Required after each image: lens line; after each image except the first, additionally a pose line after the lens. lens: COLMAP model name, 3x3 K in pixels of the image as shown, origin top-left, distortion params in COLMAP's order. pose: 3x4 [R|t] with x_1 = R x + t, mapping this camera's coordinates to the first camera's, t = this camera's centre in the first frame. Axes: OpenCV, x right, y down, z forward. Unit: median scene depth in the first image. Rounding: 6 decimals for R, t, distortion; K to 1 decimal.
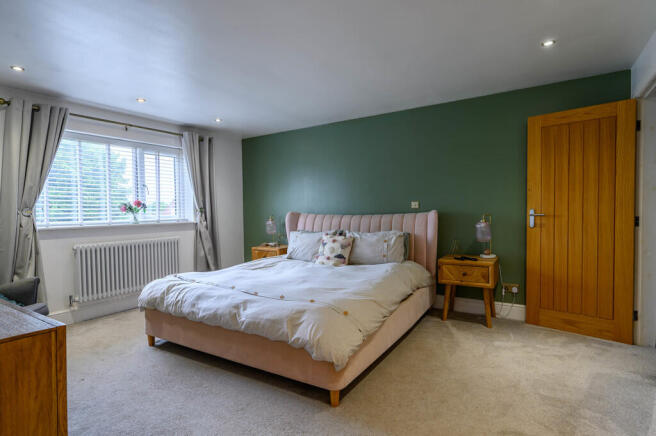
lens RADIAL K [[337.3, 0, 329.3], [0, 337.3, 219.4], [0, 0, 1]] dist [-0.001124, -0.000430]
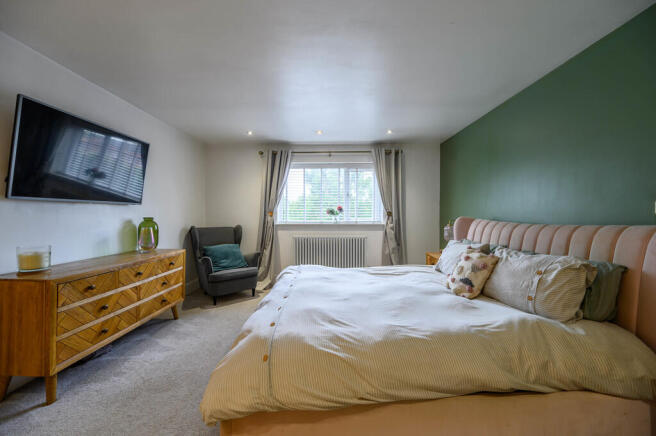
lens RADIAL K [[257.7, 0, 328.3], [0, 257.7, 220.1], [0, 0, 1]] dist [-0.000271, -0.000193]
pose [[0.533524, 0.031344, -0.845204, 0.296059], [-0.032846, 0.999327, 0.016326, -0.016391], [0.845147, 0.019051, 0.534195, 0.414317]]
